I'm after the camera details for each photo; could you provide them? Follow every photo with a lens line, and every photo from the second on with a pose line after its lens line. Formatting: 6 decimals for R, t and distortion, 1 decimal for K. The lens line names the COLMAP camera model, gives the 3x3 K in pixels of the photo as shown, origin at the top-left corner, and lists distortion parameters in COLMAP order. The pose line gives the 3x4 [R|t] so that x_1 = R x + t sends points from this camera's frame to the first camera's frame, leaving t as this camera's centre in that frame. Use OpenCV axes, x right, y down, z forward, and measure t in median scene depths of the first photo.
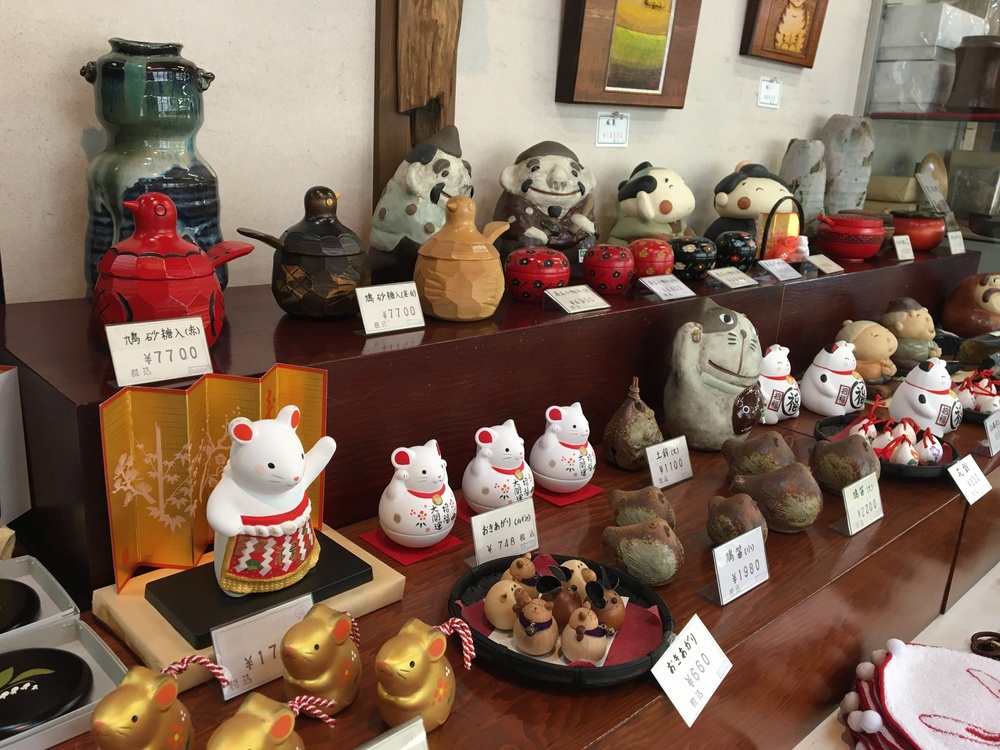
lens RADIAL K [[840.8, 0, 504.0], [0, 840.8, 374.7], [0, 0, 1]] dist [0.057915, -0.014820]
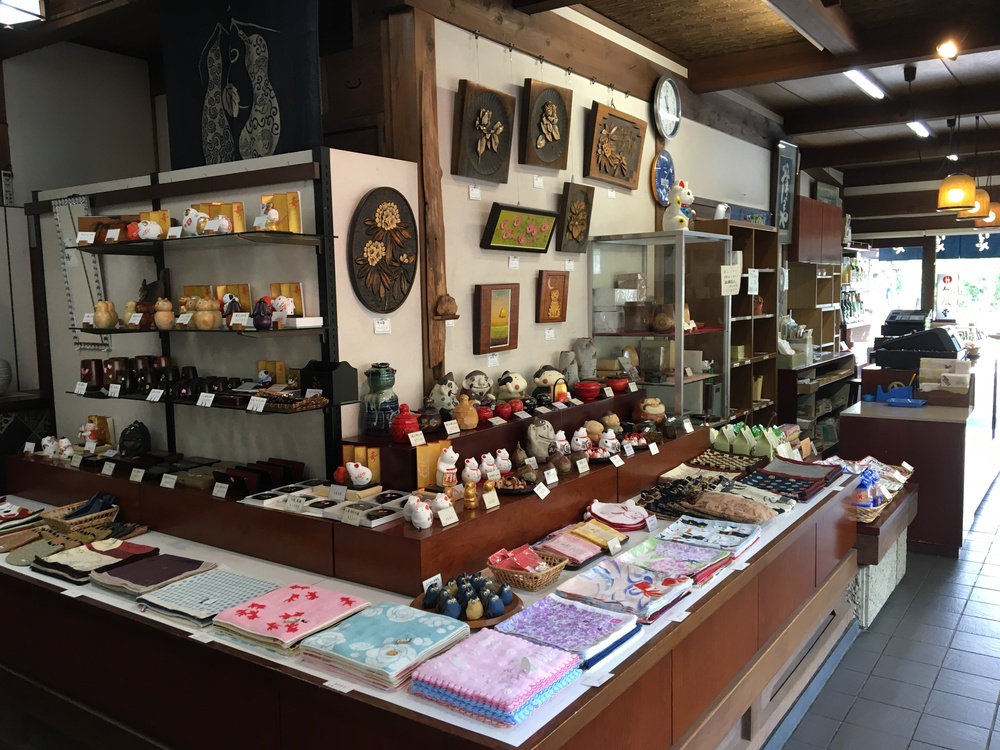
lens RADIAL K [[840.8, 0, 494.1], [0, 840.8, 377.3], [0, 0, 1]] dist [0.057915, -0.014820]
pose [[0.978188, -0.095960, 0.184226, -0.423679], [0.126765, 0.978369, -0.163474, 0.229857], [-0.164554, 0.183262, 0.969194, -1.822100]]
